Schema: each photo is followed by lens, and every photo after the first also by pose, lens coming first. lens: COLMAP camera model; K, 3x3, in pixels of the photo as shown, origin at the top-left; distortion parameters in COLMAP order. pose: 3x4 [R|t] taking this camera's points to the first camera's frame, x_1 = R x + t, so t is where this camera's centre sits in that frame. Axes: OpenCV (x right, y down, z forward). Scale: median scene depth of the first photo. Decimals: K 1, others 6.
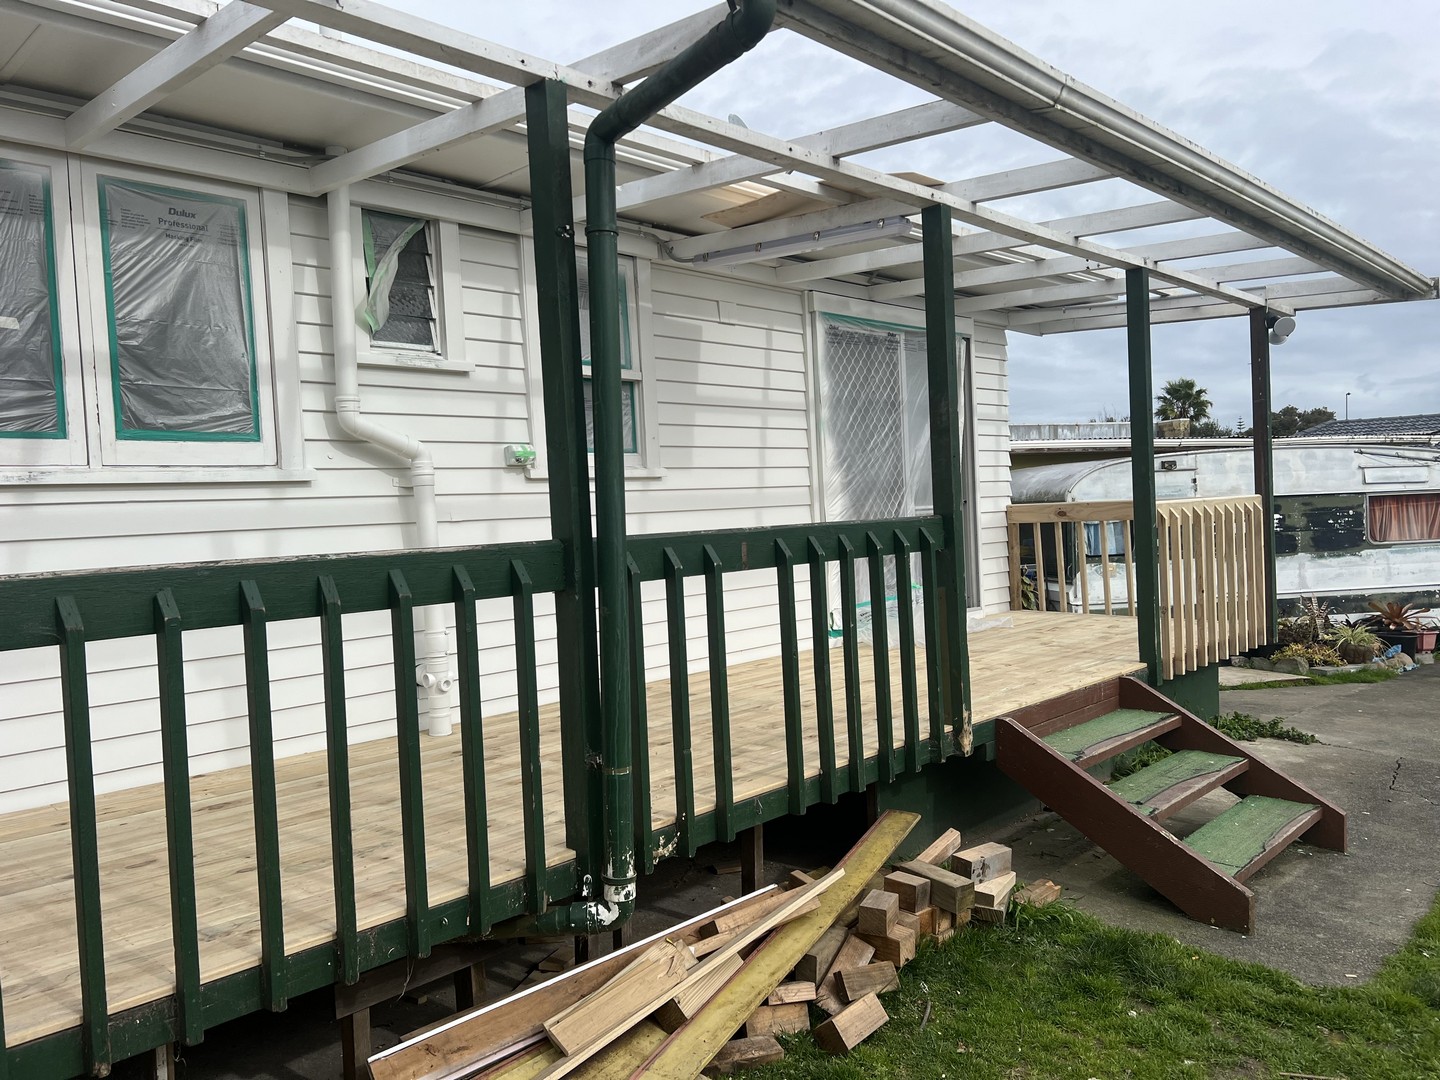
lens RADIAL K [[1073.7, 0, 720.0], [0, 1073.7, 540.0], [0, 0, 1]] dist [0.099421, -0.001197]
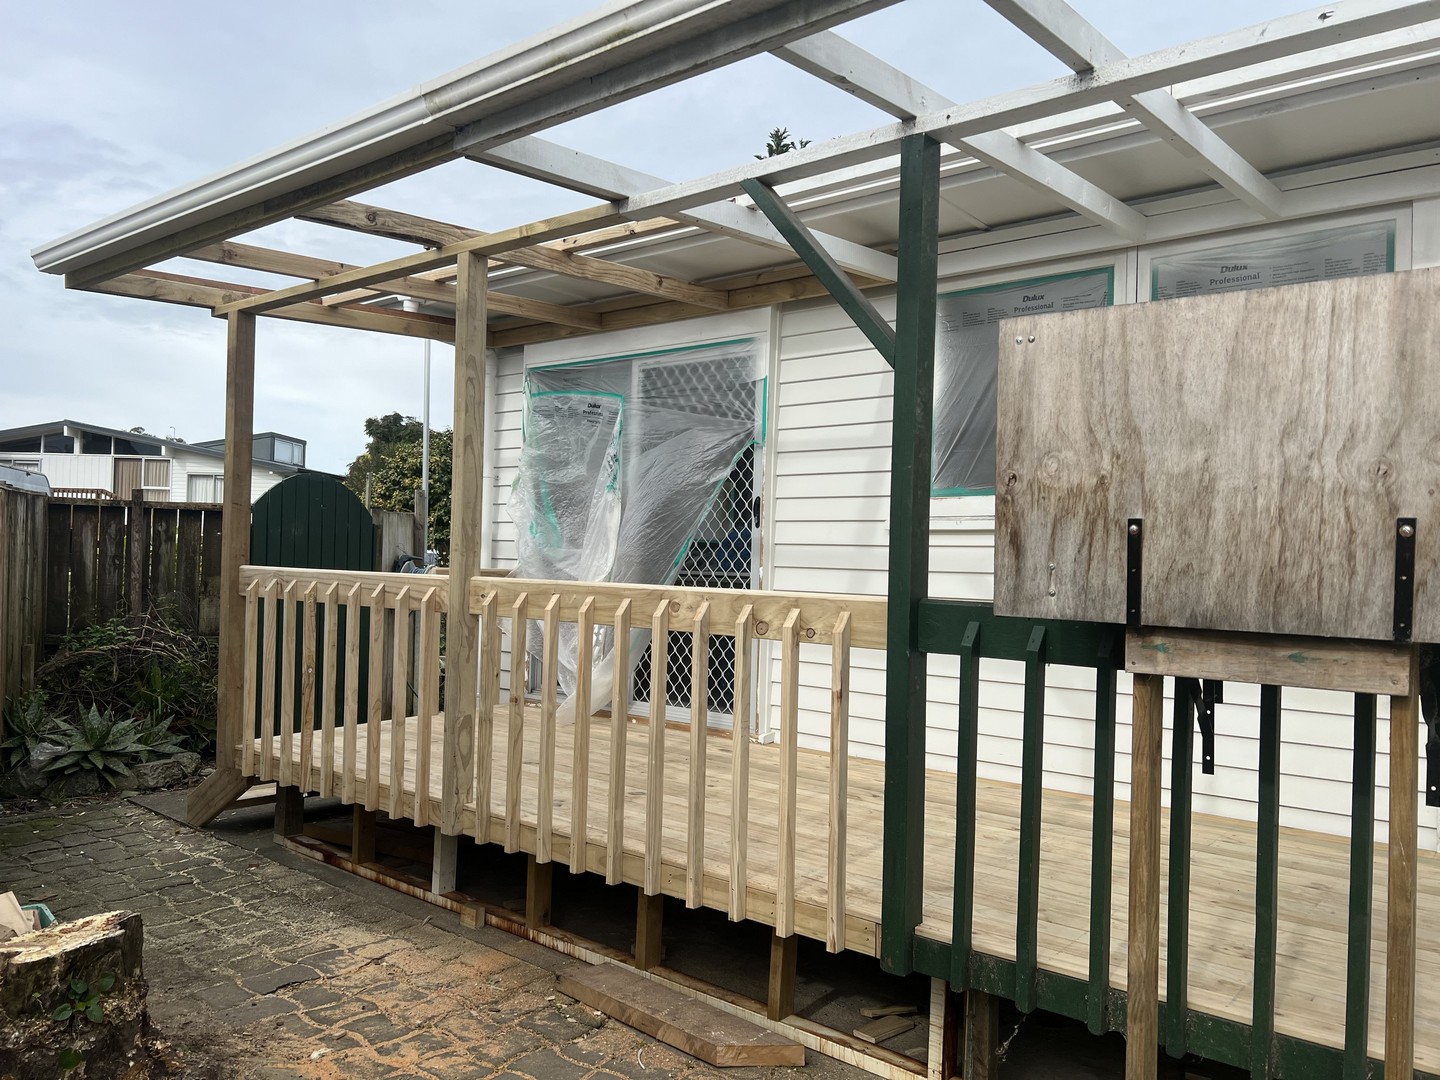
lens RADIAL K [[1063.5, 0, 720.2], [0, 1063.5, 594.8], [0, 0, 1]] dist [-0.043065, 0.002216]
pose [[0.047829, 0.077200, -0.995868, 0.628137], [-0.060819, 0.995384, 0.074241, -0.048818], [0.997002, 0.057016, 0.052304, 0.641129]]
